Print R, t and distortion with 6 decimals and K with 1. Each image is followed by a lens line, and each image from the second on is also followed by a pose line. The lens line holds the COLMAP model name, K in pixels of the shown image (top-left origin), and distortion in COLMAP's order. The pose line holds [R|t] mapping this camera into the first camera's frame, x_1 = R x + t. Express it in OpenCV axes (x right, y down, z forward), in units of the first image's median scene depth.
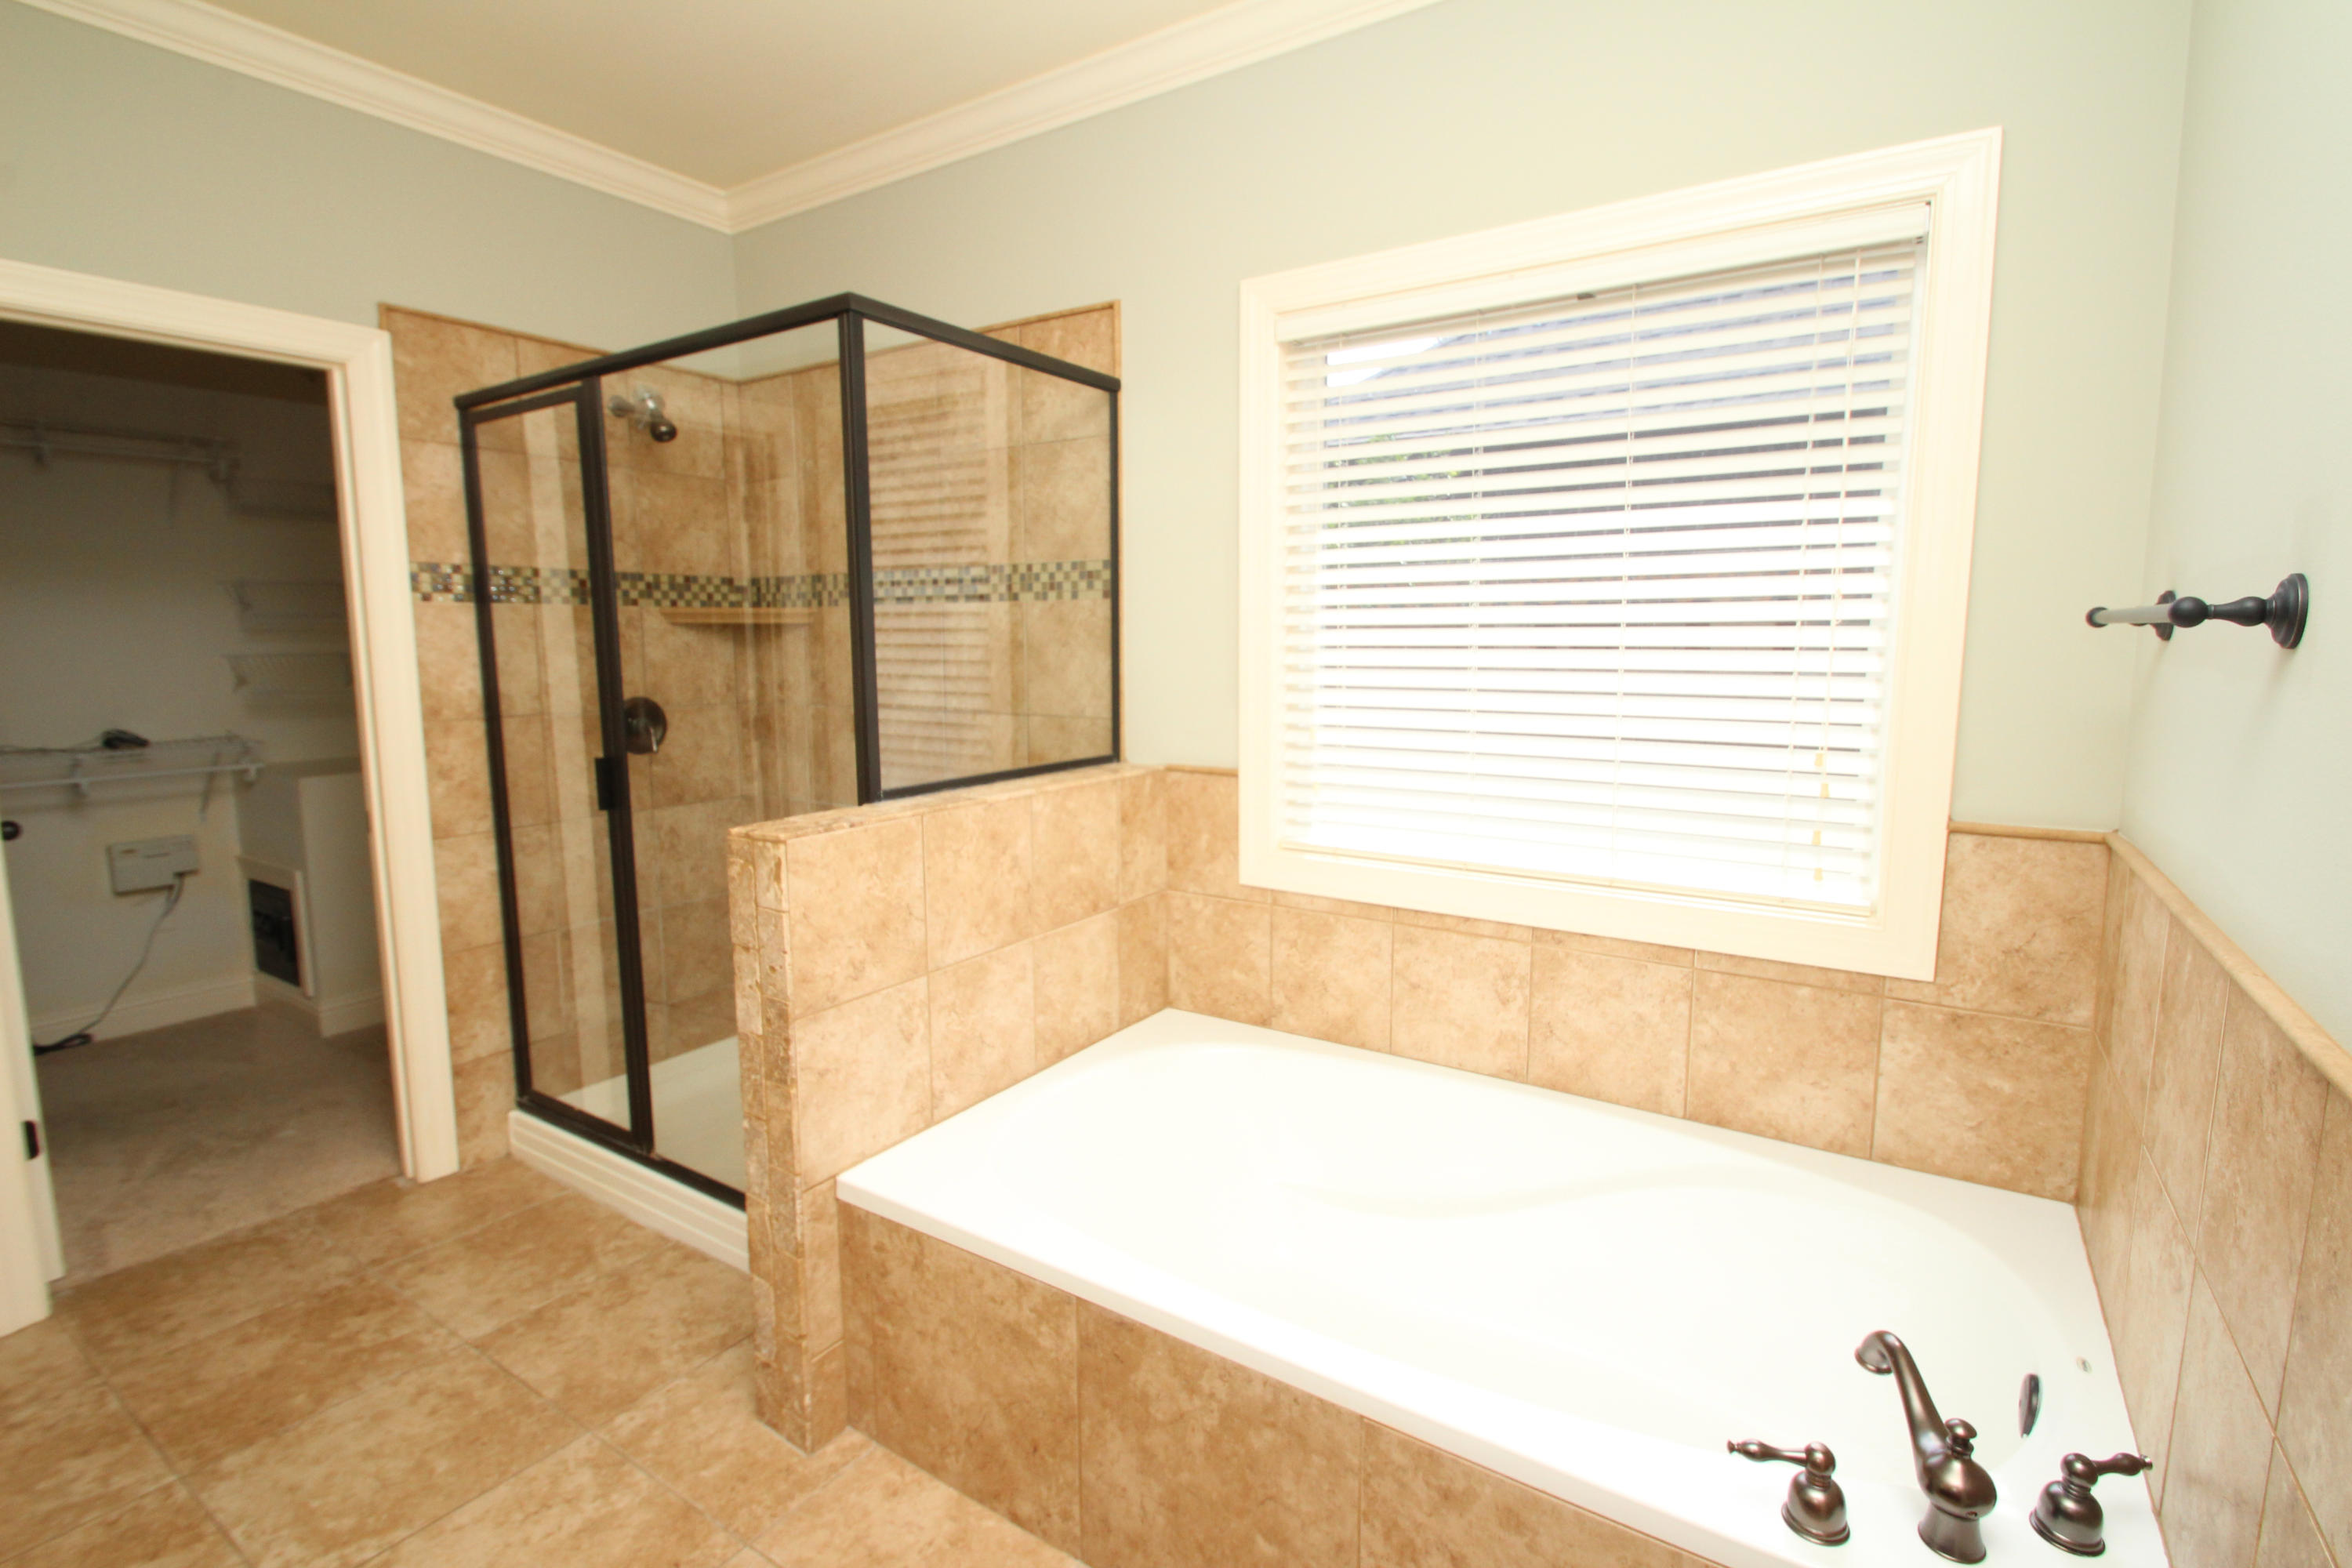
lens RADIAL K [[1129.8, 0, 1180.3], [0, 1129.8, 787.6], [0, 0, 1]] dist [-0.008562, -0.000817]
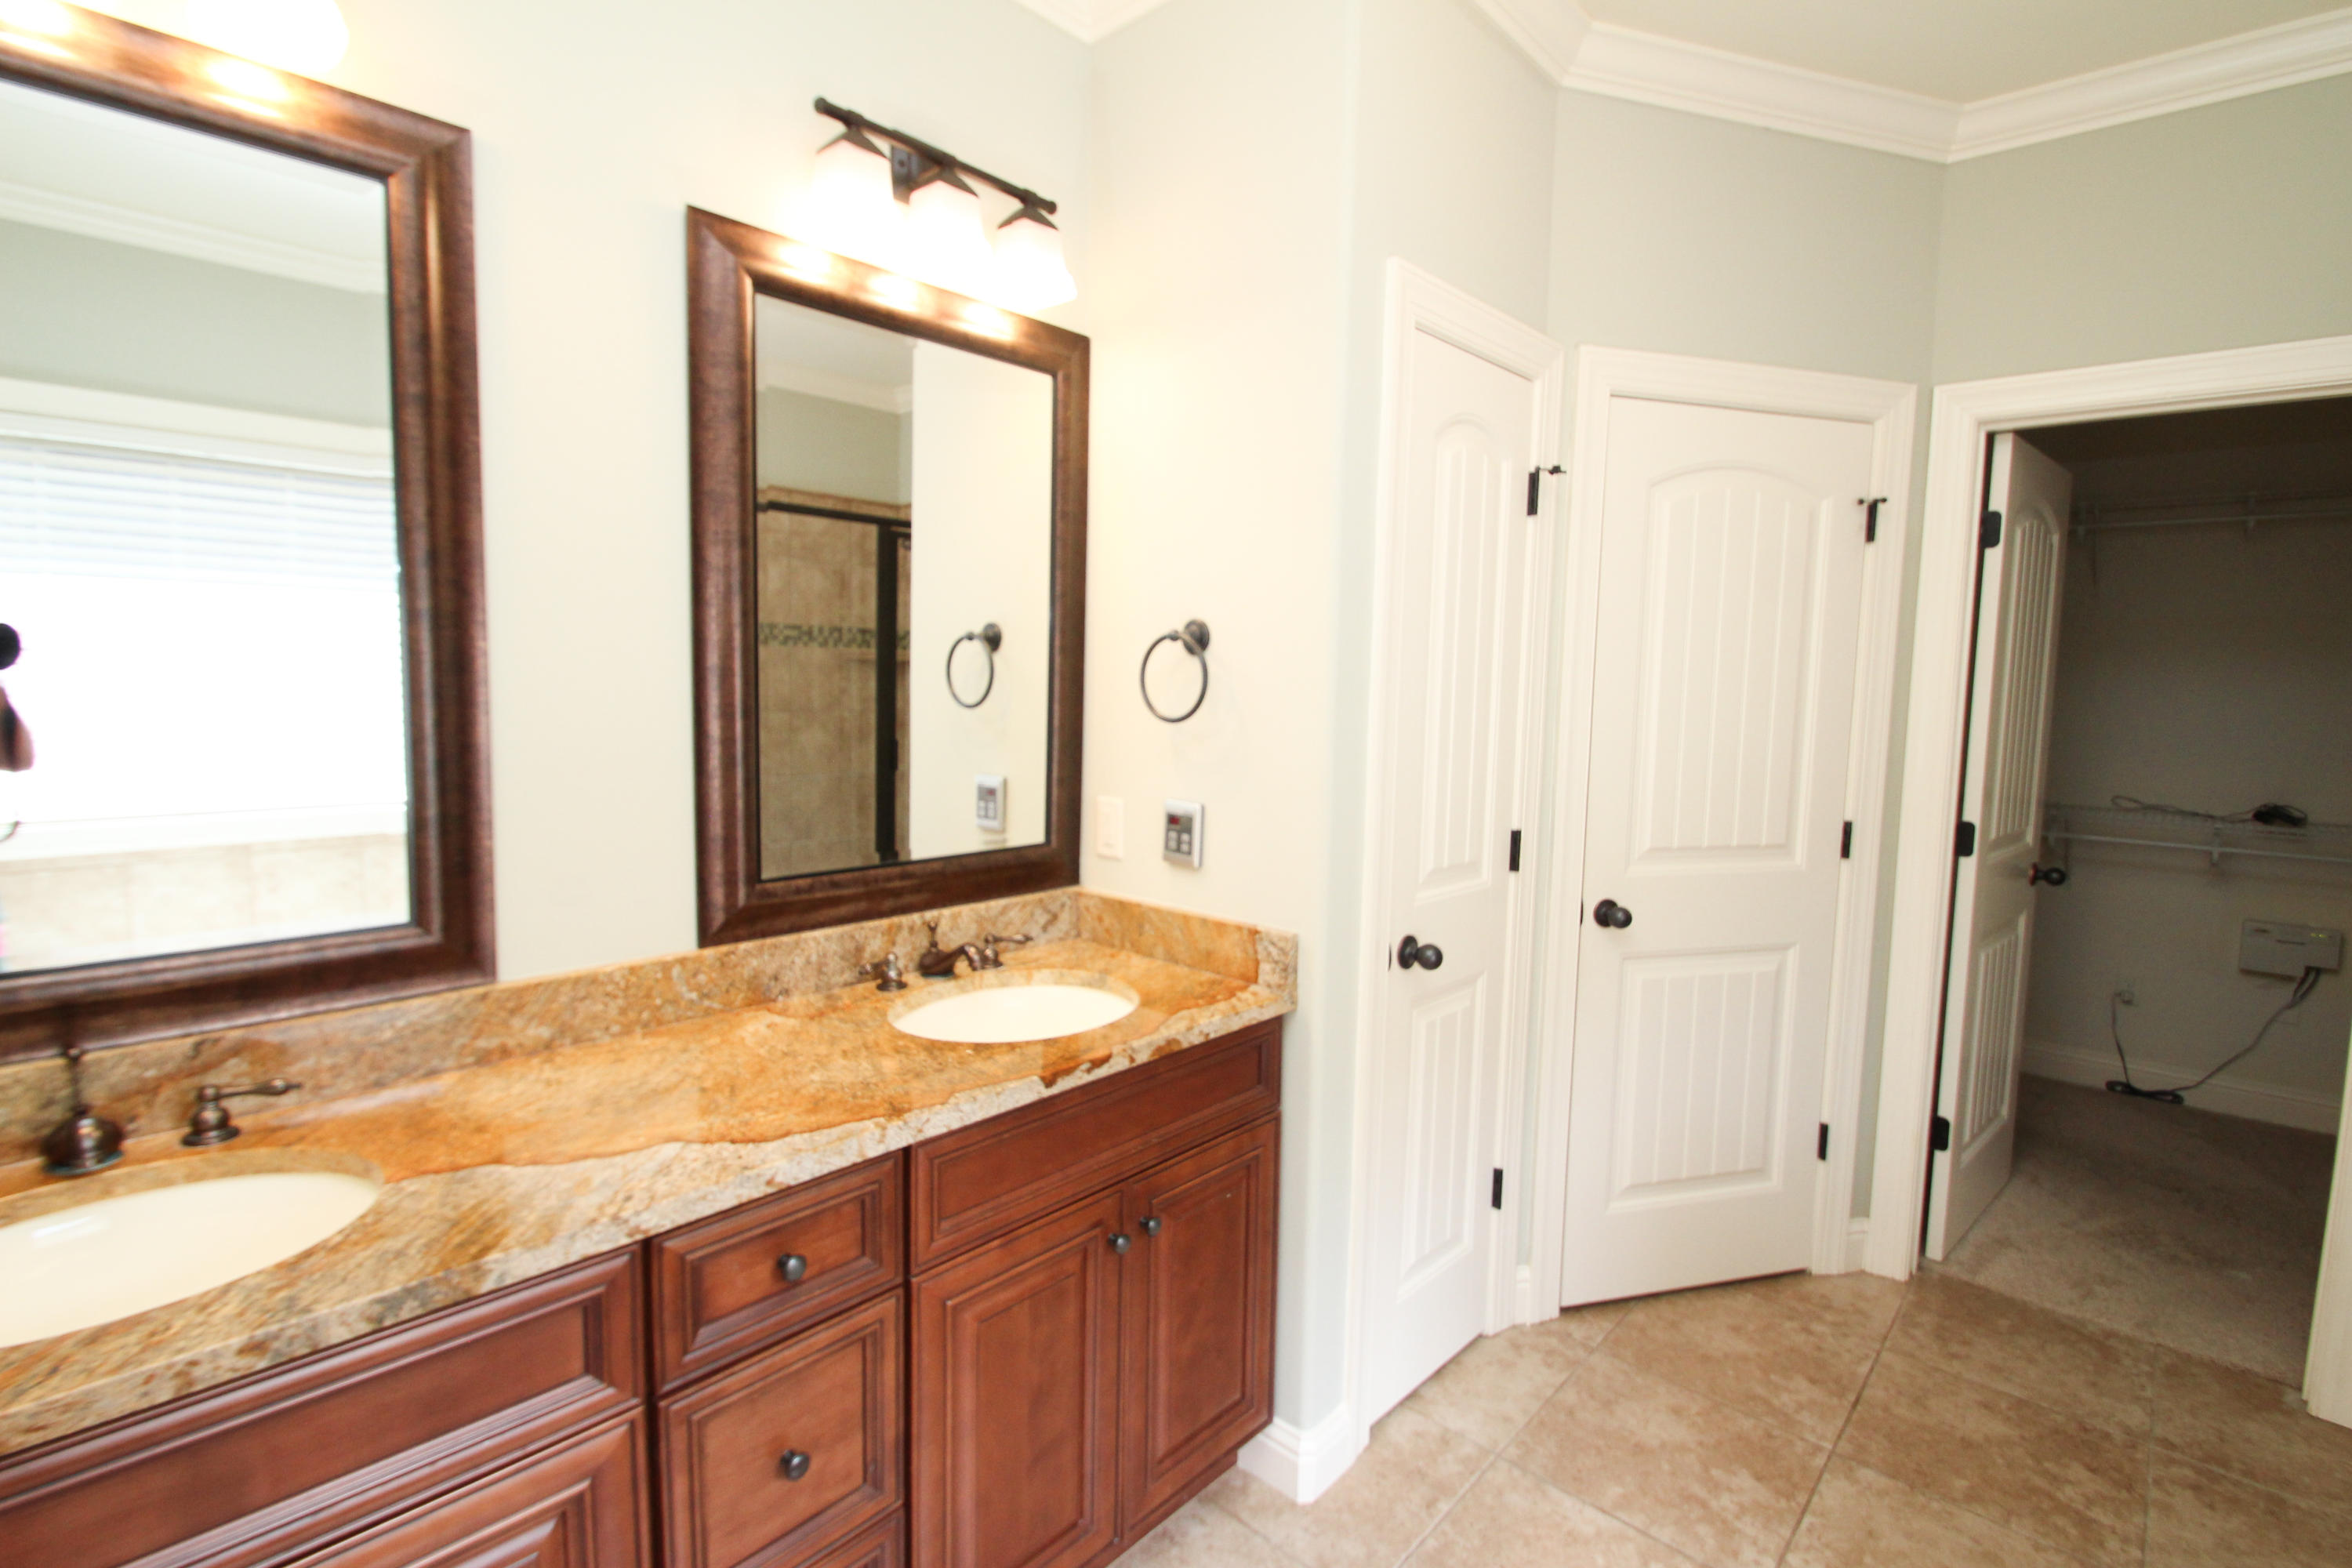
lens RADIAL K [[1129.8, 0, 1185.4], [0, 1129.8, 779.3], [0, 0, 1]] dist [-0.008562, -0.000817]
pose [[-0.156160, 0.093766, -0.983271, 0.191014], [-0.156742, 0.980517, 0.118396, -0.056382], [0.975216, 0.172608, -0.138421, 0.314332]]
